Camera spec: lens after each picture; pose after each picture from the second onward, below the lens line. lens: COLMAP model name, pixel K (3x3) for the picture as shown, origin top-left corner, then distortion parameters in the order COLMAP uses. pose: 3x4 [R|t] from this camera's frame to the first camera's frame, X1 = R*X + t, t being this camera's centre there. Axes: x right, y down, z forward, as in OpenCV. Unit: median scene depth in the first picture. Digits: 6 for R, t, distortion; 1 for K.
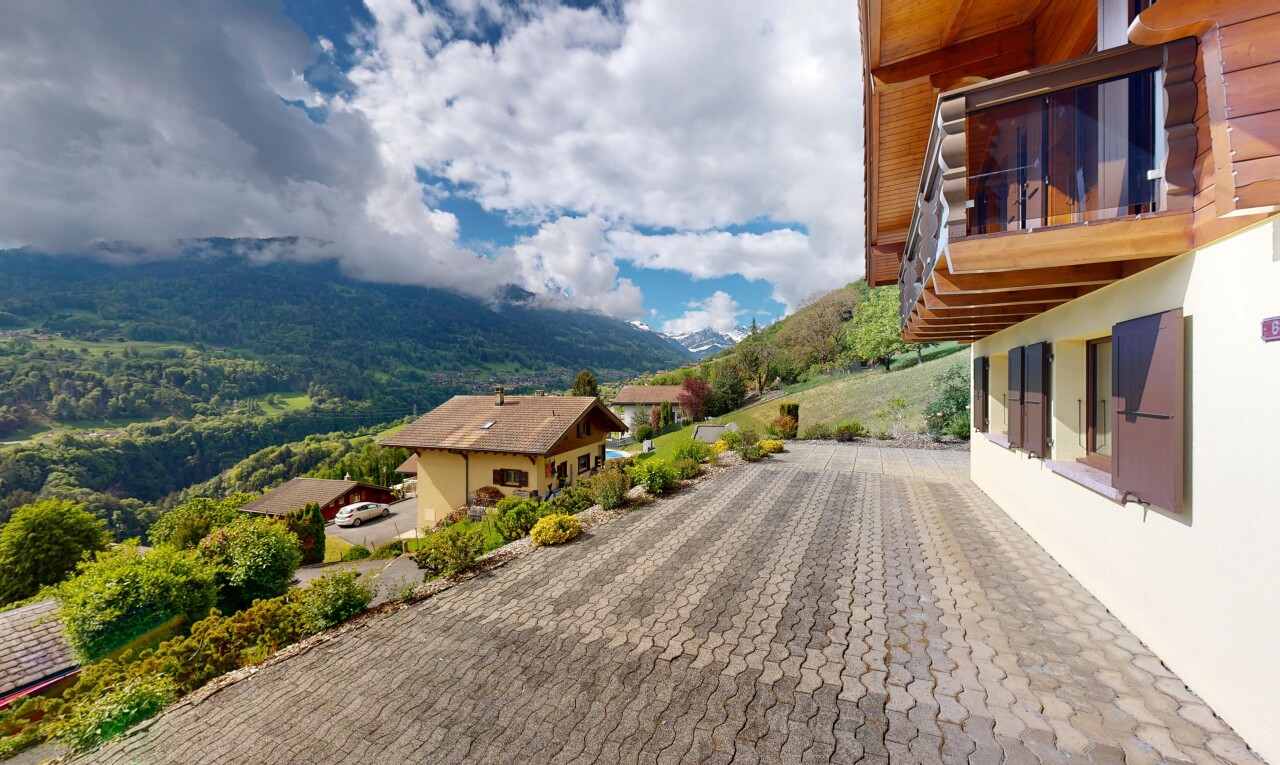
lens RADIAL K [[429.6, 0, 636.5], [0, 429.6, 387.0], [0, 0, 1]] dist [0.001659, 0.000002]
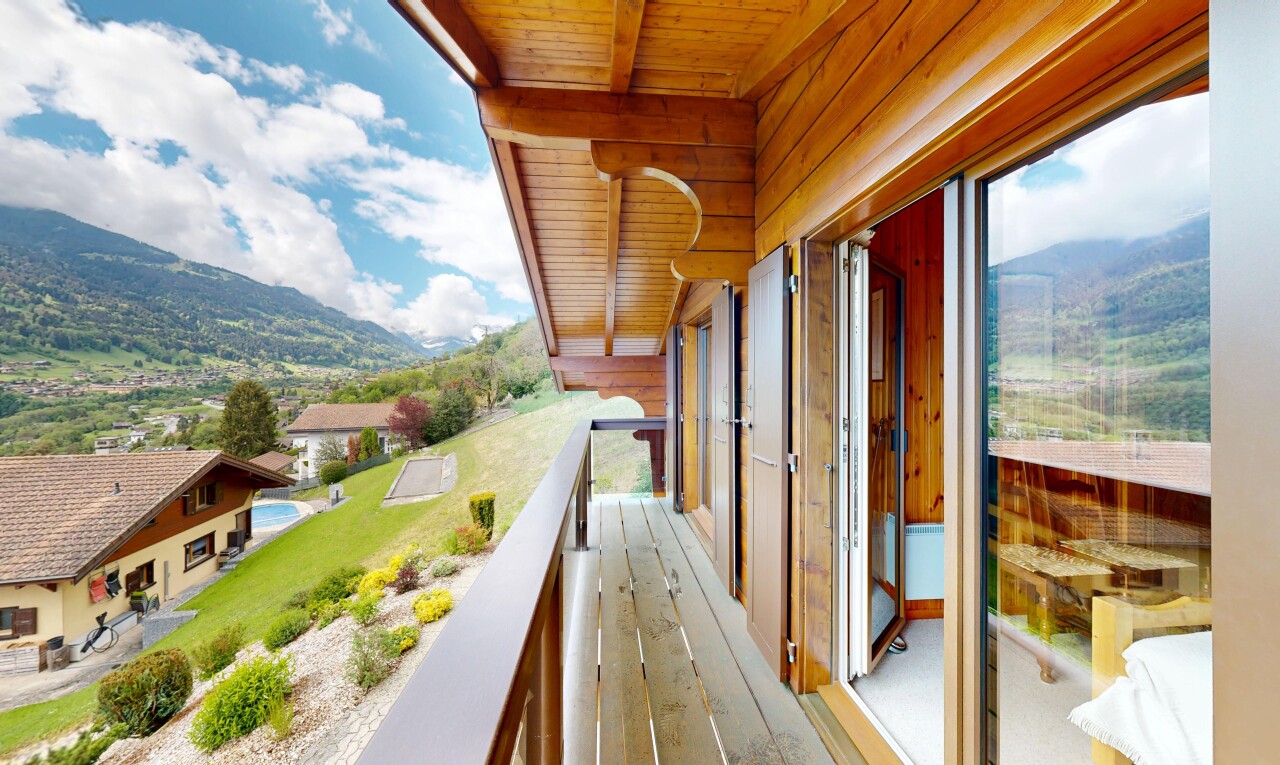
lens RADIAL K [[429.6, 0, 637.6], [0, 429.6, 385.7], [0, 0, 1]] dist [0.001659, 0.000002]
pose [[0.833362, -0.002648, 0.552721, 0.078205], [0.003629, 0.999993, -0.000680, -0.076996], [-0.552716, 0.002573, 0.833366, 0.098325]]
